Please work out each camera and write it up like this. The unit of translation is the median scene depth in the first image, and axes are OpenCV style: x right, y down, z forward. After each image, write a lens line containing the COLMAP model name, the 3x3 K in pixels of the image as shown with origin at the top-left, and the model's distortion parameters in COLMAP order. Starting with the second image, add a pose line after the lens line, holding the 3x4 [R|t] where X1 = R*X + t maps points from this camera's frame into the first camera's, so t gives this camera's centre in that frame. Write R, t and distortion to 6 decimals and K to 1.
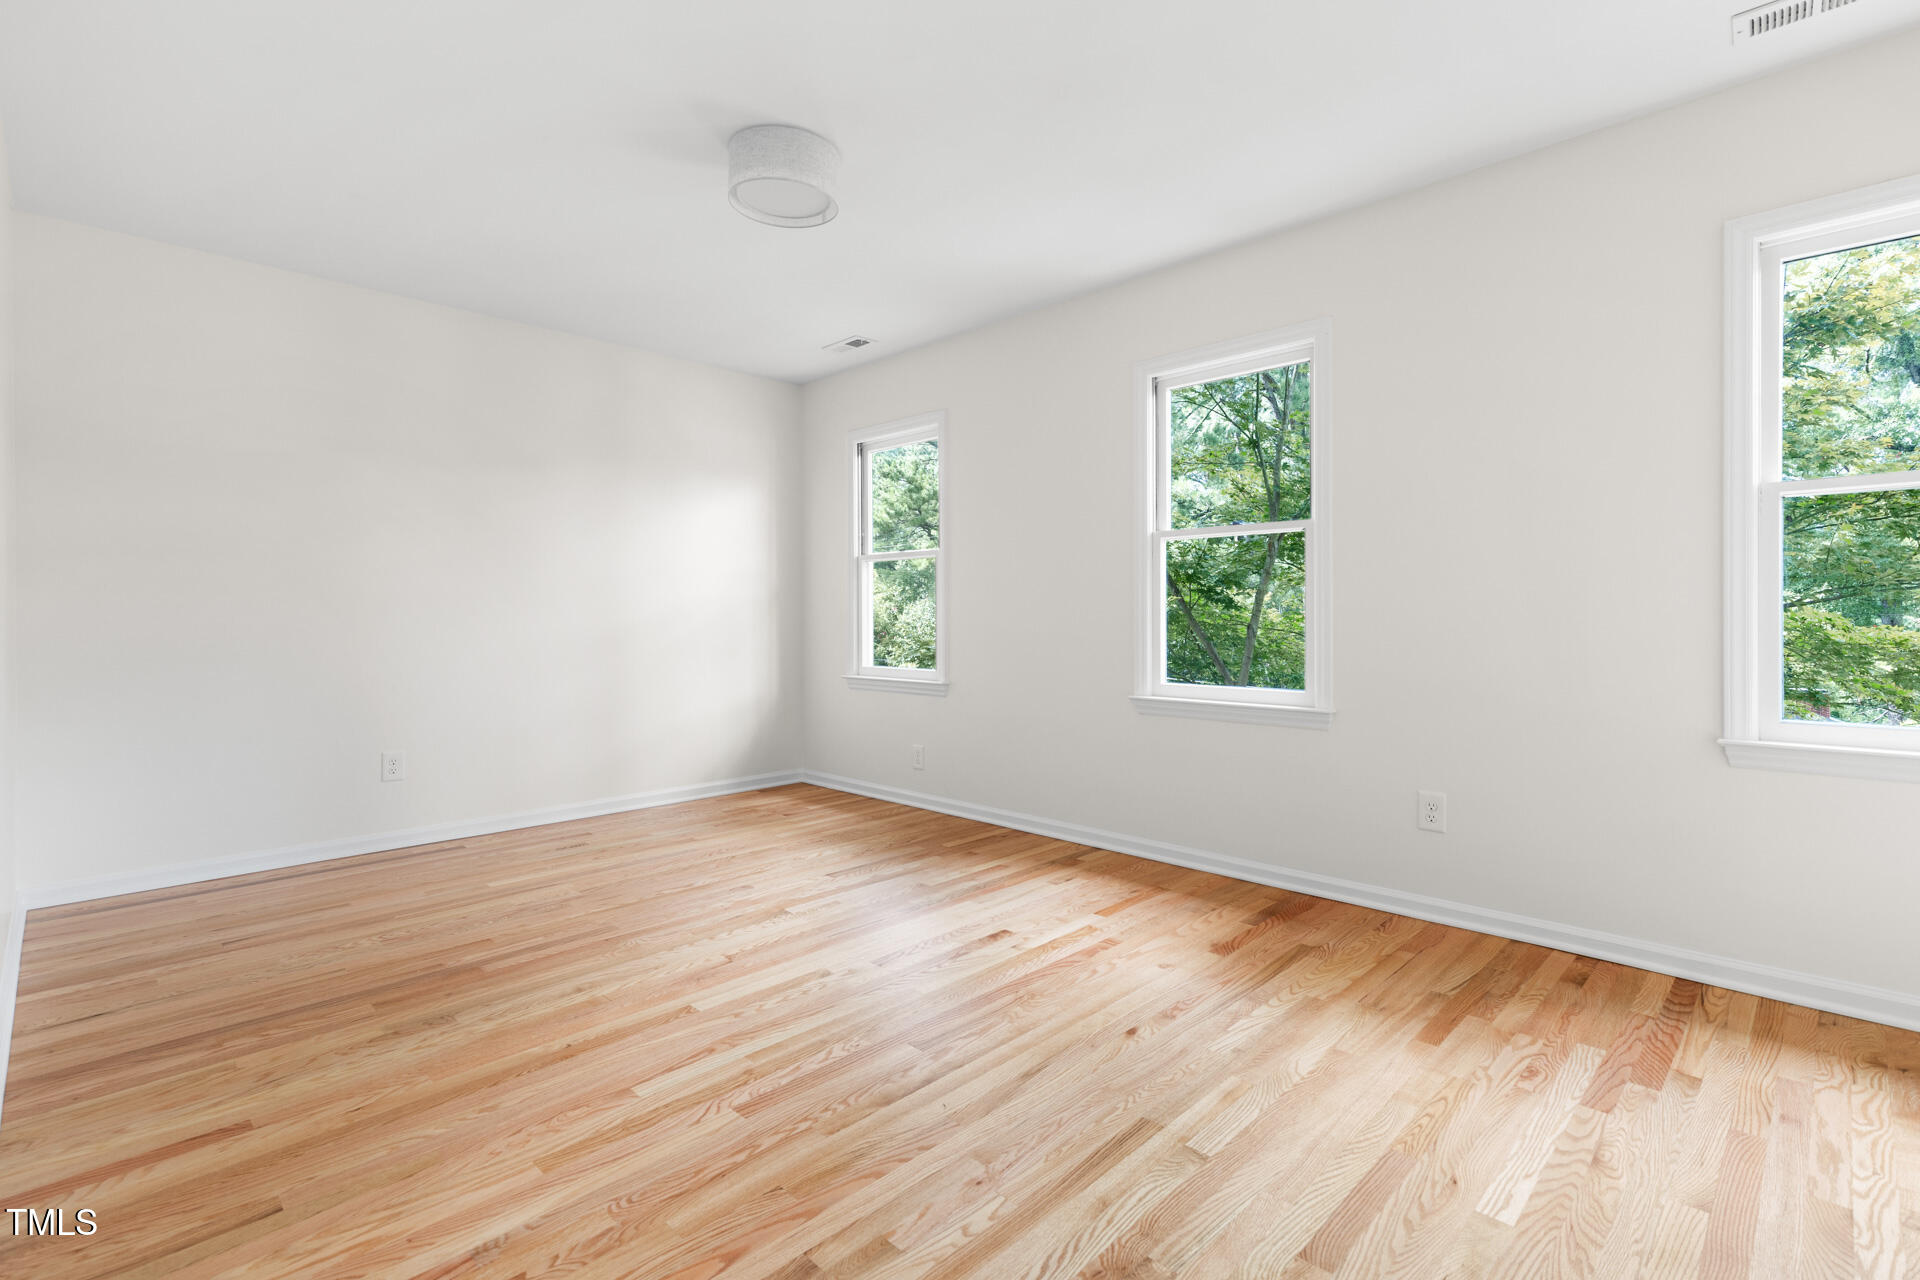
lens RADIAL K [[876.6, 0, 954.3], [0, 876.6, 624.0], [0, 0, 1]] dist [0.003953, 0.000155]
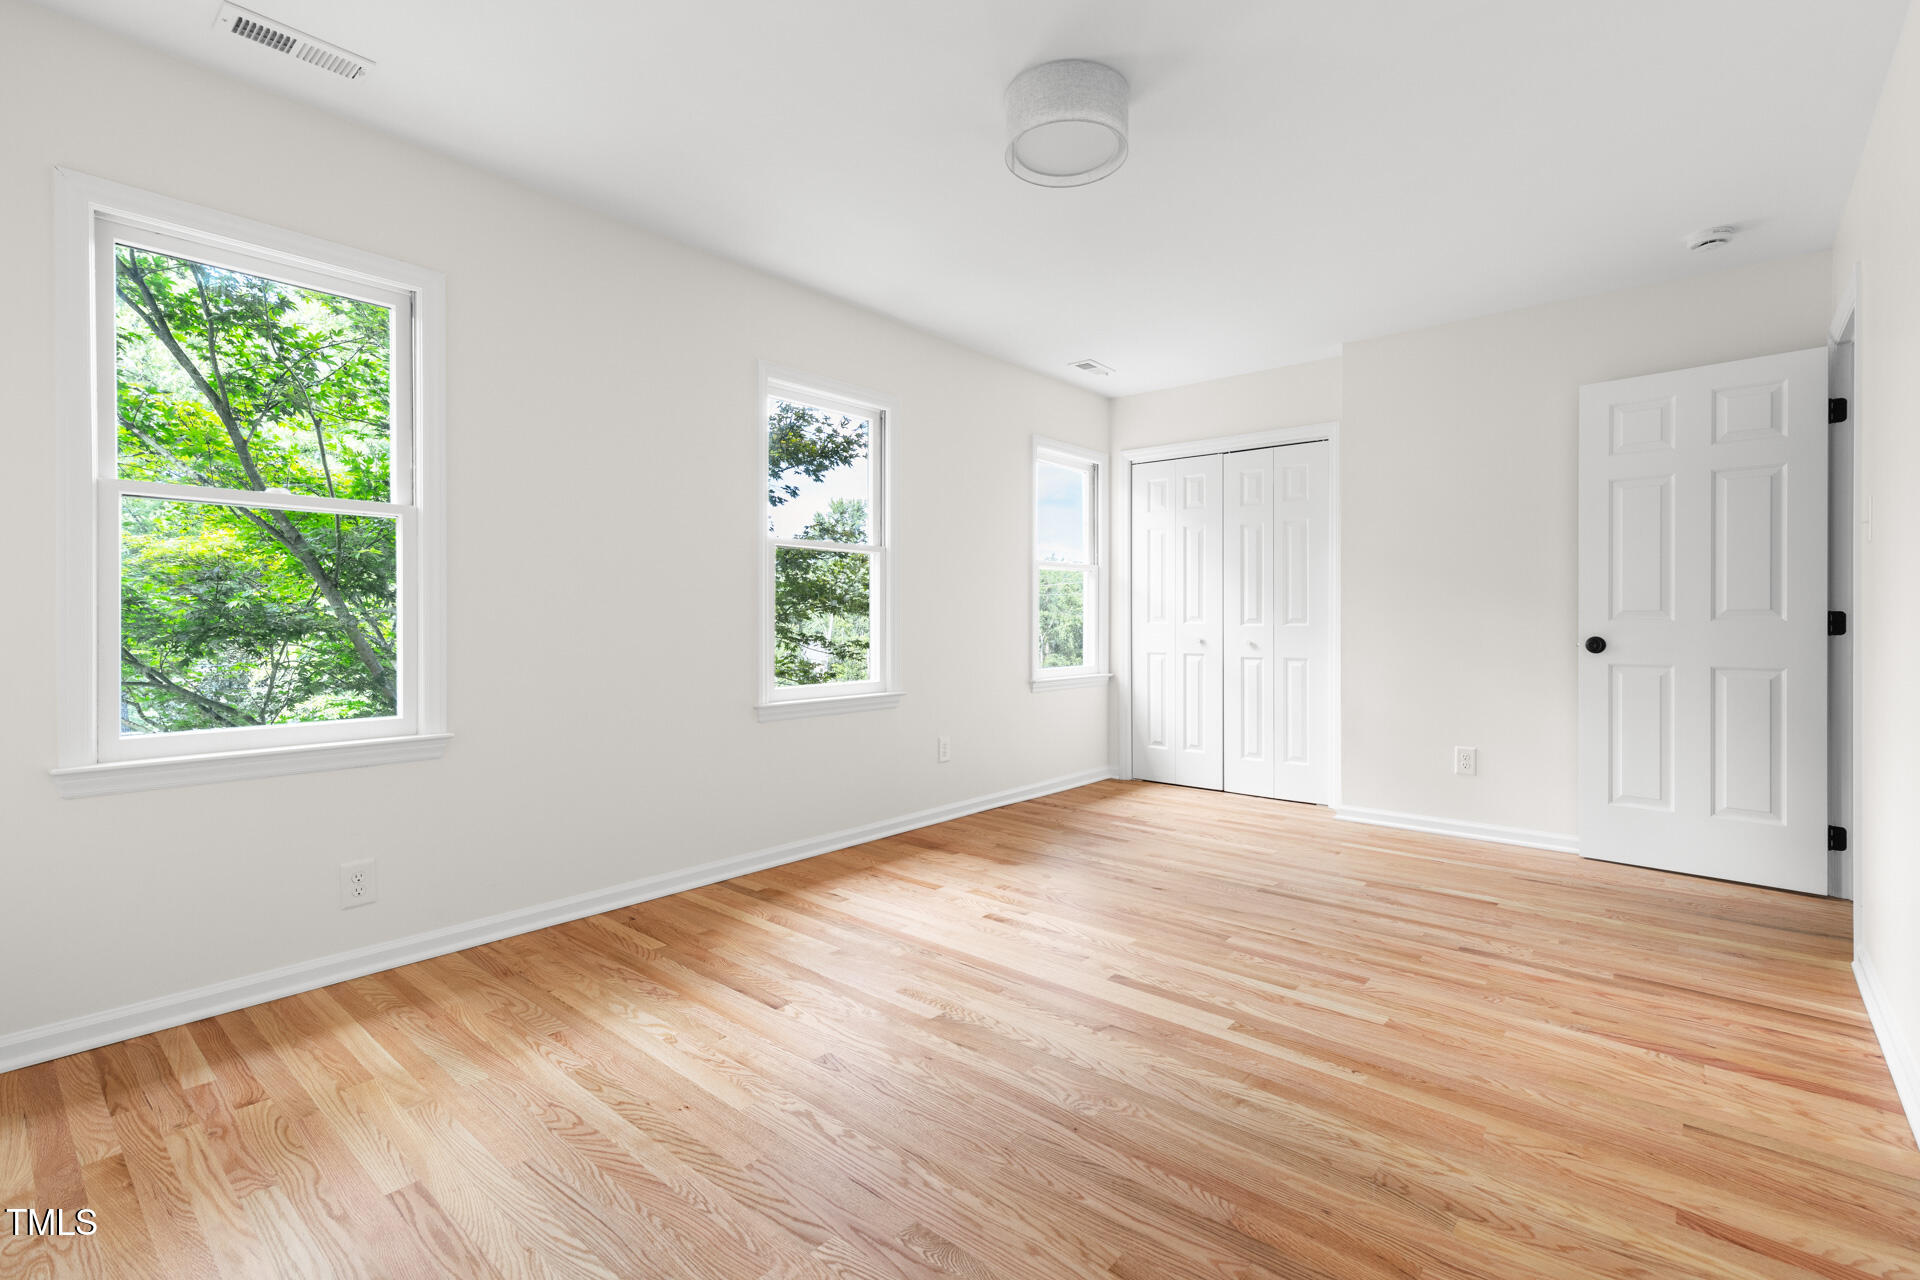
lens RADIAL K [[876.6, 0, 963.6], [0, 876.6, 626.8], [0, 0, 1]] dist [0.003953, 0.000155]
pose [[-0.069234, -0.008860, 0.997561, -1.078171], [0.008630, 0.999918, 0.009480, -0.015892], [-0.997563, 0.009265, -0.069151, 1.175664]]
